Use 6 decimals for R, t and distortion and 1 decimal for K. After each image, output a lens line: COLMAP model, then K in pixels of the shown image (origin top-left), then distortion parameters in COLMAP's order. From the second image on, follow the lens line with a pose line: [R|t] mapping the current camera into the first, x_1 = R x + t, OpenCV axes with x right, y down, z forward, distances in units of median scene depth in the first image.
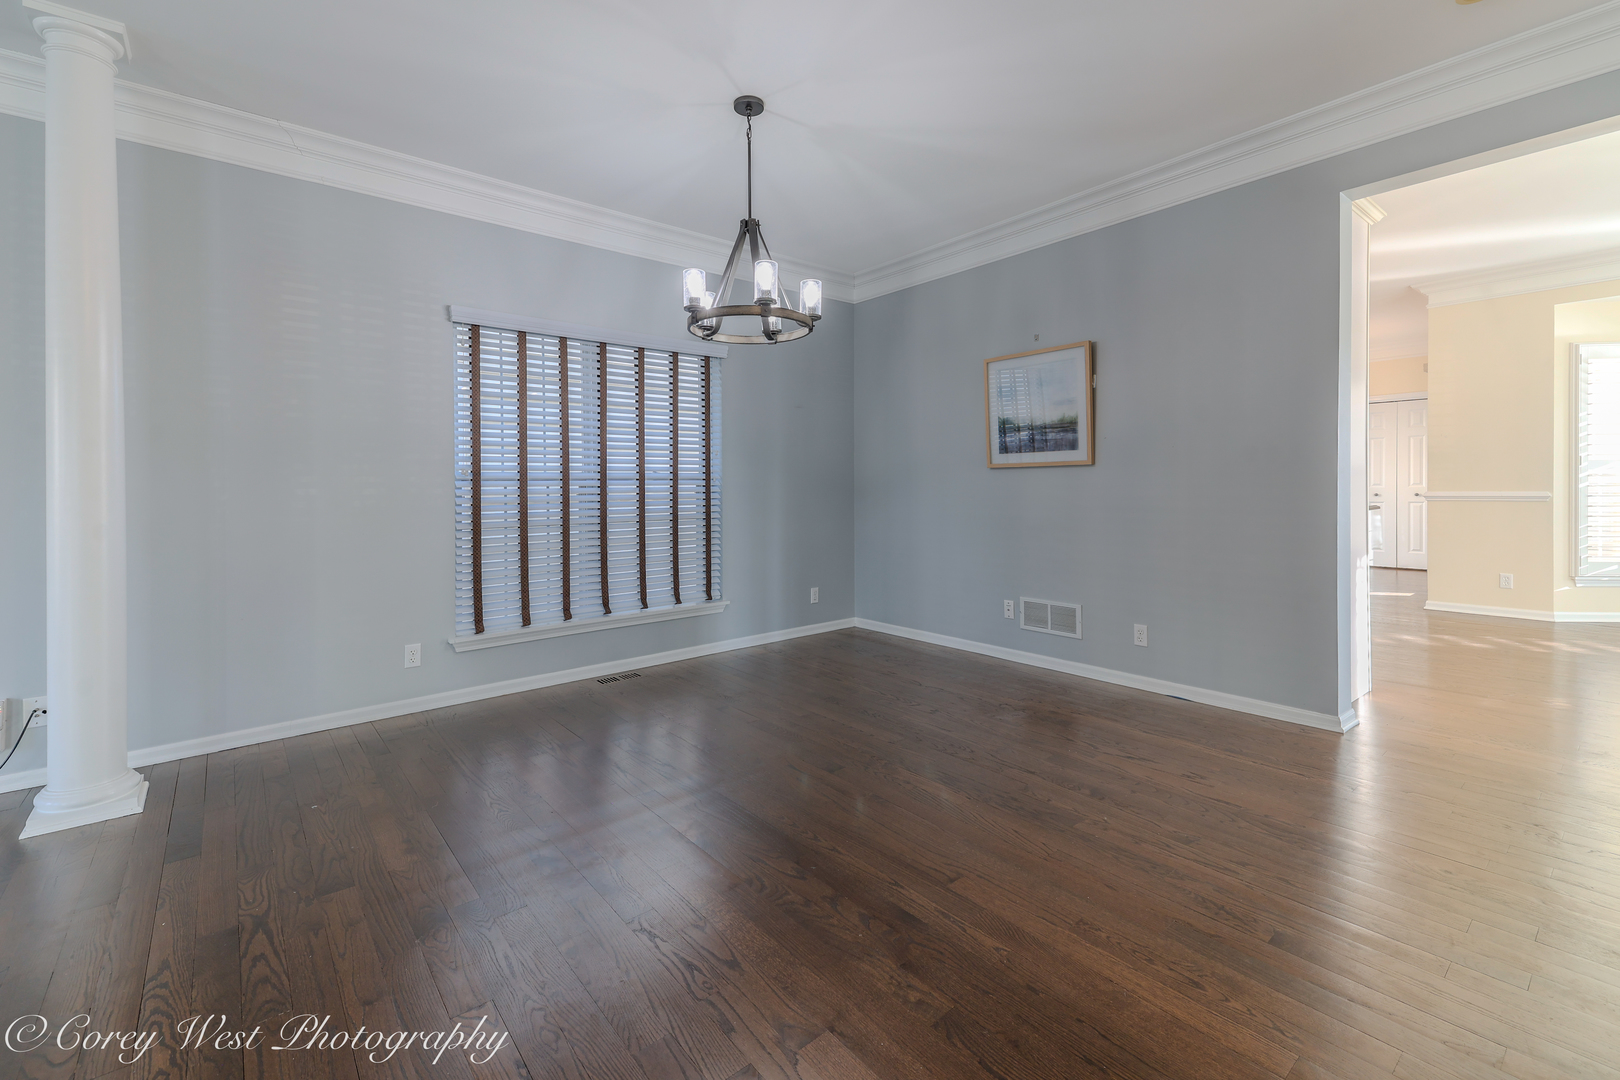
lens RADIAL K [[691.4, 0, 815.2], [0, 691.4, 481.5], [0, 0, 1]] dist [0.037917, -0.000178]
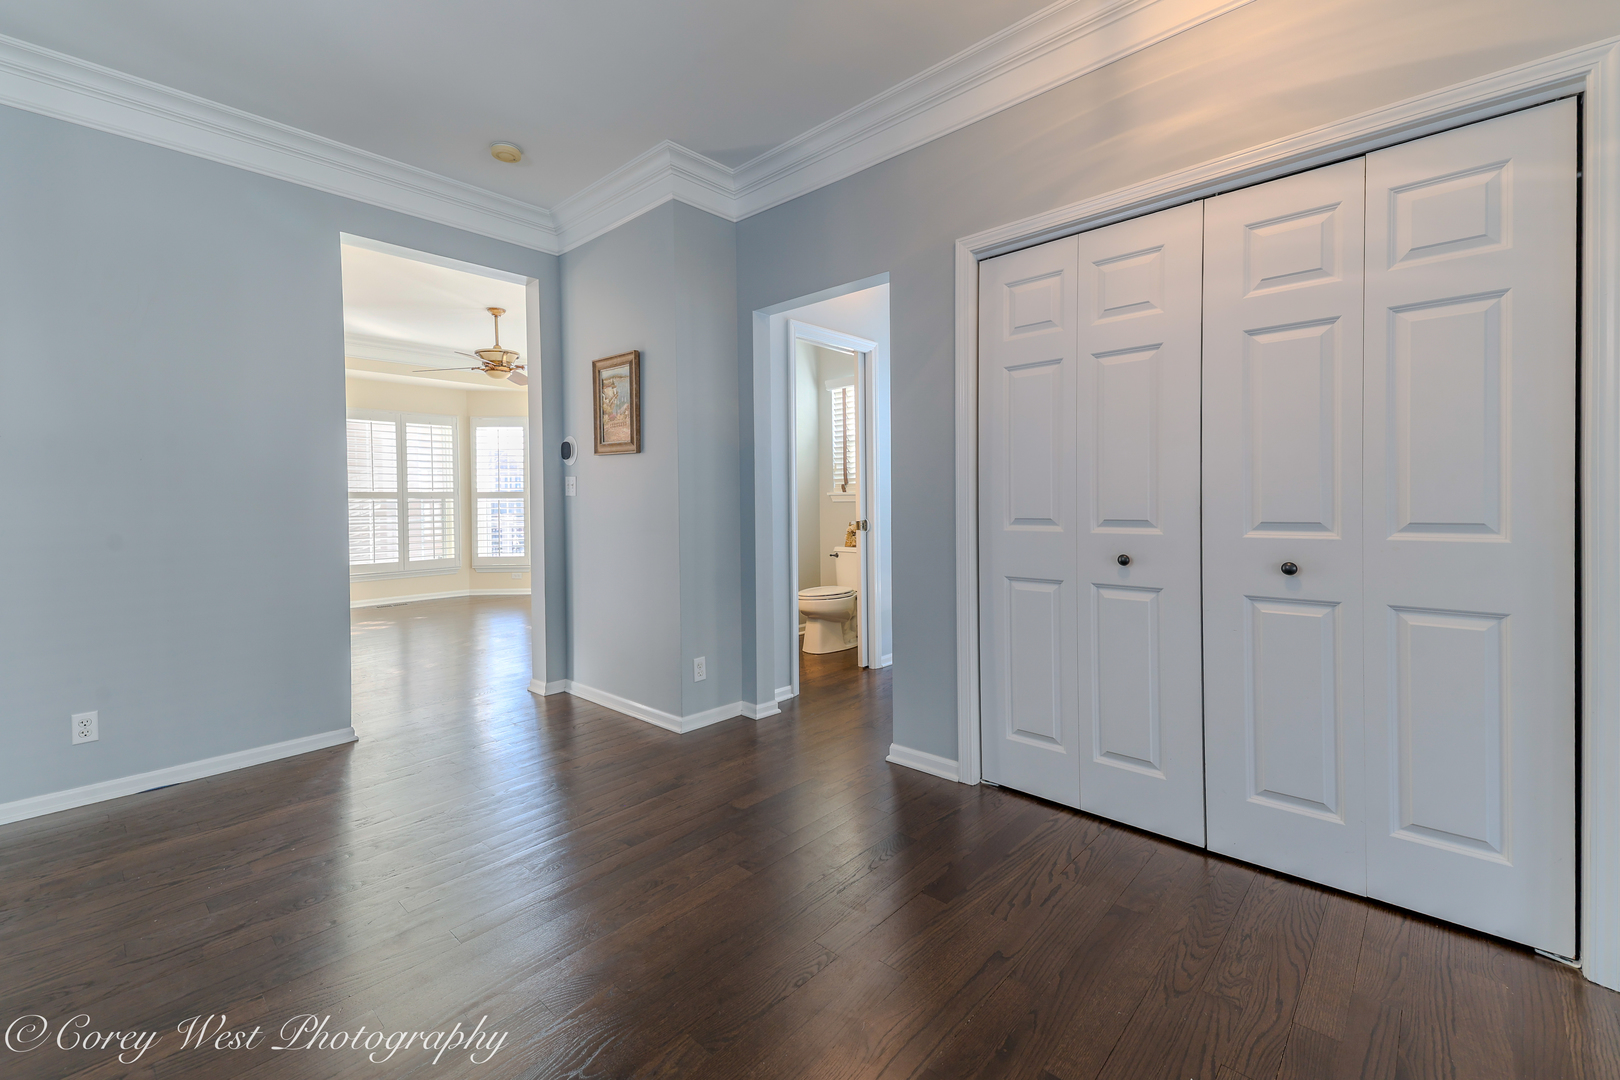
lens RADIAL K [[688.0, 0, 791.1], [0, 688.0, 509.0], [0, 0, 1]] dist [0.014468, -0.000088]
pose [[-0.110574, -0.010958, 0.993808, -0.278850], [0.010973, 0.999865, 0.012245, 0.000702], [-0.993807, 0.012259, -0.110439, 0.344671]]
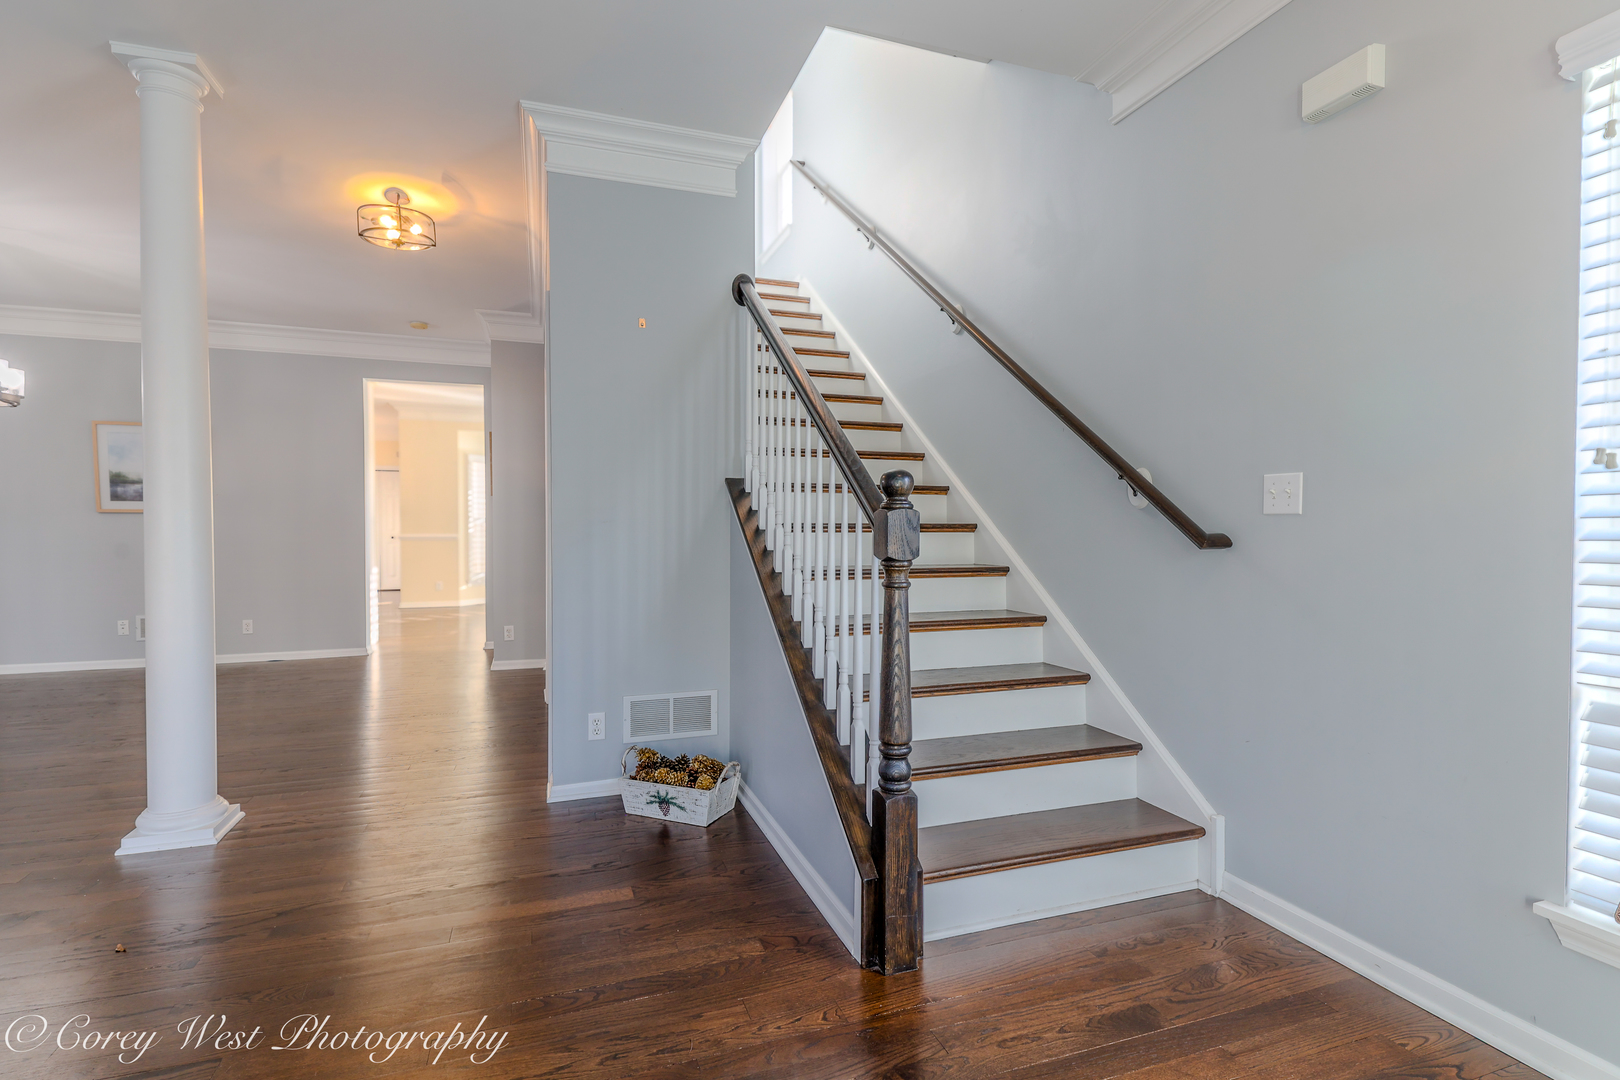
lens RADIAL K [[763.2, 0, 813.7], [0, 763.2, 547.1], [0, 0, 1]] dist [0.001405, -0.000539]
pose [[0.351501, -0.015635, 0.936057, -0.594899], [-0.006799, 0.999792, 0.019253, 0.006961], [-0.936163, -0.013131, 0.351322, -0.664857]]
